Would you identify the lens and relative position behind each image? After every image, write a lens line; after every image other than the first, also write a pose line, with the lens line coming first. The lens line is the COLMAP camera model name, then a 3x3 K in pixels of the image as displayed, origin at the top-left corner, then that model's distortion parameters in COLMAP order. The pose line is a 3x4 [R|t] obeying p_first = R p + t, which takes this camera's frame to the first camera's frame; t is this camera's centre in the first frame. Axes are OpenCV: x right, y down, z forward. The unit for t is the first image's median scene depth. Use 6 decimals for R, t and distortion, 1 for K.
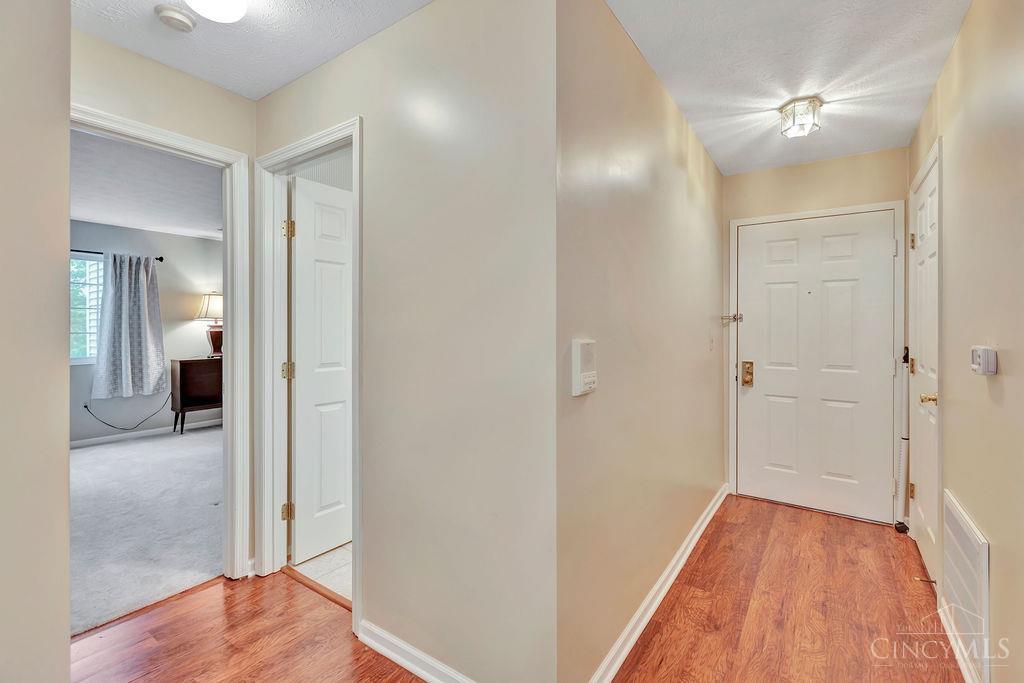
lens RADIAL K [[458.9, 0, 515.9], [0, 458.9, 327.5], [0, 0, 1]] dist [0.002483, 0.000084]
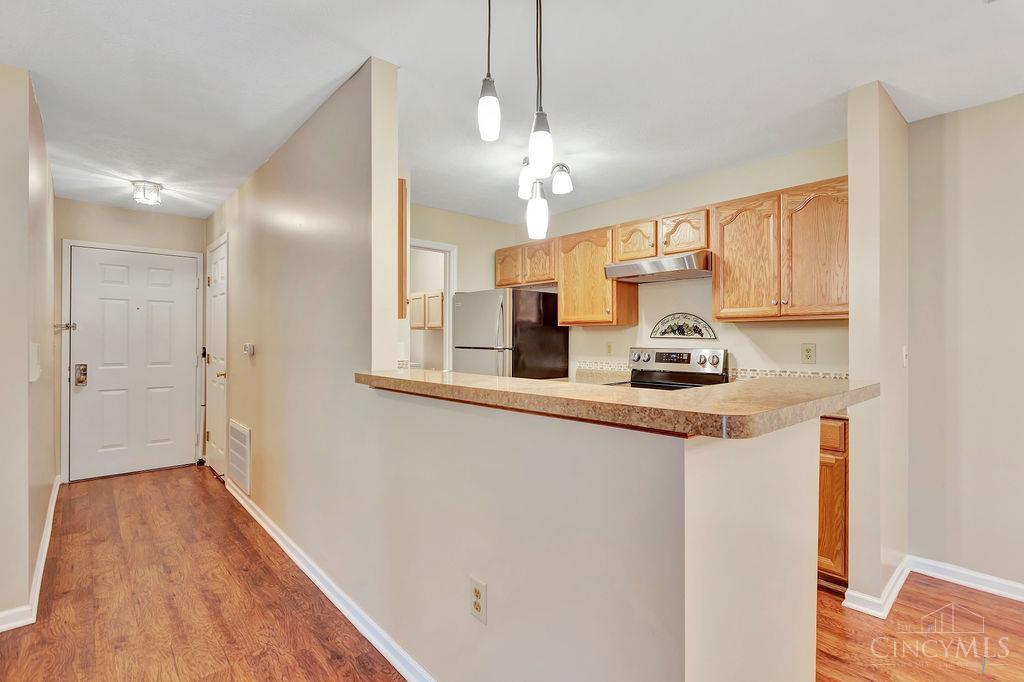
lens RADIAL K [[473.9, 0, 513.0], [0, 473.9, 331.1], [0, 0, 1]] dist [-0.004606, -0.001771]
pose [[0.238490, 0.007899, 0.971113, -0.266176], [-0.001685, 0.999969, -0.007720, -0.001580], [-0.971144, 0.000204, 0.238496, -0.234021]]
